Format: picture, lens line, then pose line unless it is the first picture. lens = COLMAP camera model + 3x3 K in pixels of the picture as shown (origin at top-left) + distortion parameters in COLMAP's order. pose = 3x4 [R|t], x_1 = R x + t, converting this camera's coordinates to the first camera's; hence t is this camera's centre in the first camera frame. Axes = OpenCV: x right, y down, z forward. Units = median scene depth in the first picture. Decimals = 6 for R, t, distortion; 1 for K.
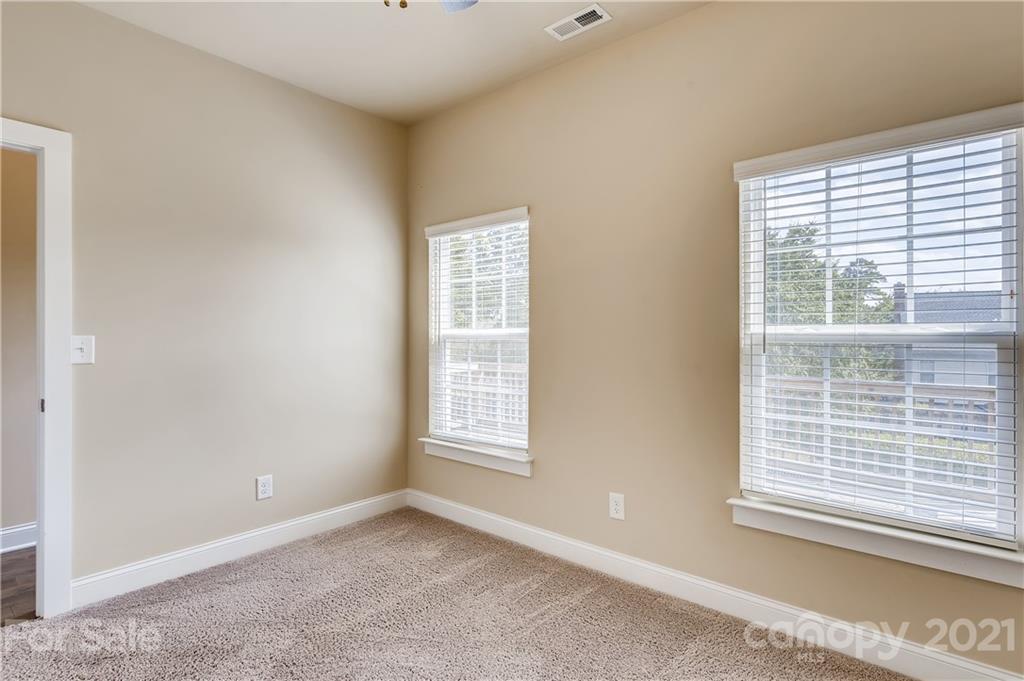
lens RADIAL K [[541.8, 0, 512.0], [0, 541.8, 340.5], [0, 0, 1]] dist [0.003783, 0.001327]
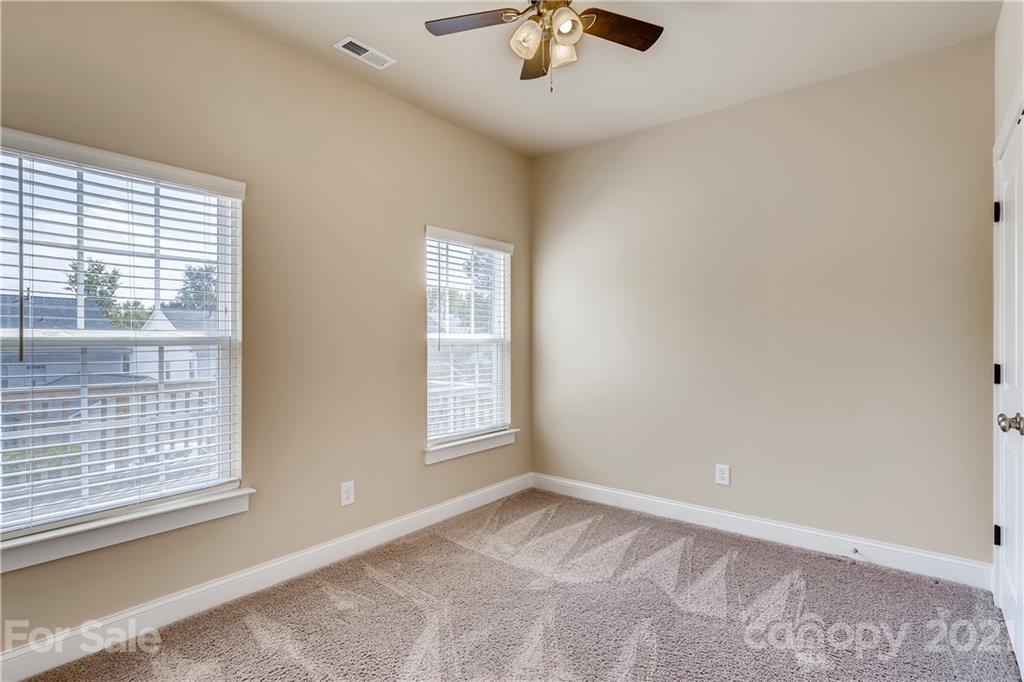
lens RADIAL K [[457.8, 0, 512.0], [0, 457.8, 341.0], [0, 0, 1]] dist [0.002163, 0.000584]
pose [[0.000327, -0.003310, 0.999994, -0.276930], [0.011455, 0.999929, 0.003306, -0.002396], [-0.999934, 0.011454, 0.000365, 0.245247]]
